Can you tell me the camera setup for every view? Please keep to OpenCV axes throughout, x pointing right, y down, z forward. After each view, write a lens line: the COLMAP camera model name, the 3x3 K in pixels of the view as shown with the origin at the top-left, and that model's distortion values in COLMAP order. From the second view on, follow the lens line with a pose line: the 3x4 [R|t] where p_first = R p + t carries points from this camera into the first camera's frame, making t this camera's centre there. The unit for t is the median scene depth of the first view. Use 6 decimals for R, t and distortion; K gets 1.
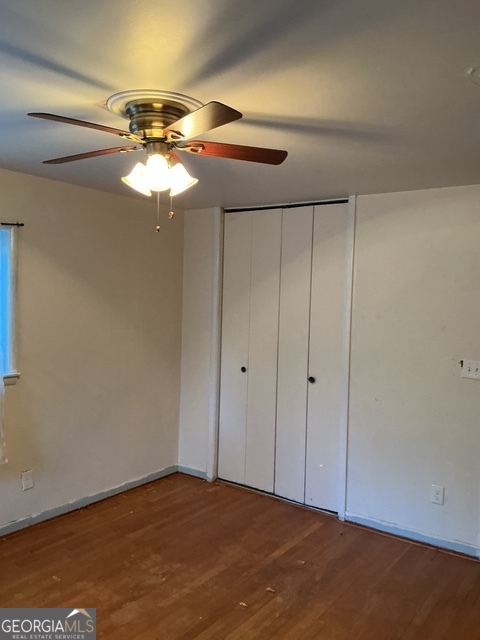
lens RADIAL K [[545.8, 0, 240.0], [0, 545.8, 320.0], [0, 0, 1]] dist [-0.003880, -0.001126]
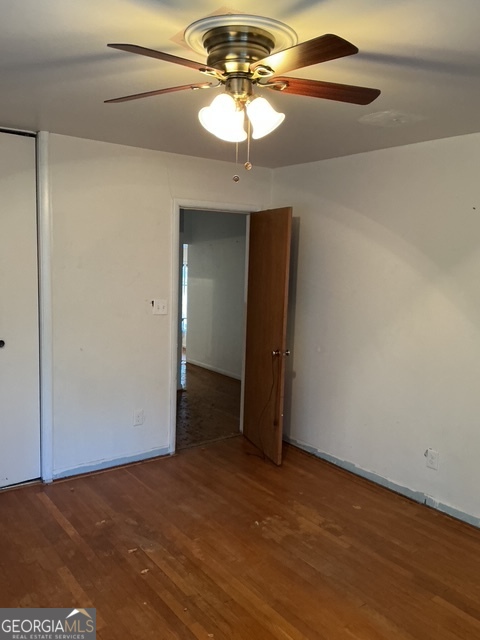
lens RADIAL K [[536.7, 0, 240.0], [0, 536.7, 320.0], [0, 0, 1]] dist [0.043176, 0.000614]
pose [[0.649197, -0.311315, 0.693993, -0.880038], [0.238677, 0.949698, 0.202750, -0.128794], [-0.722203, 0.034016, 0.690844, 0.395233]]
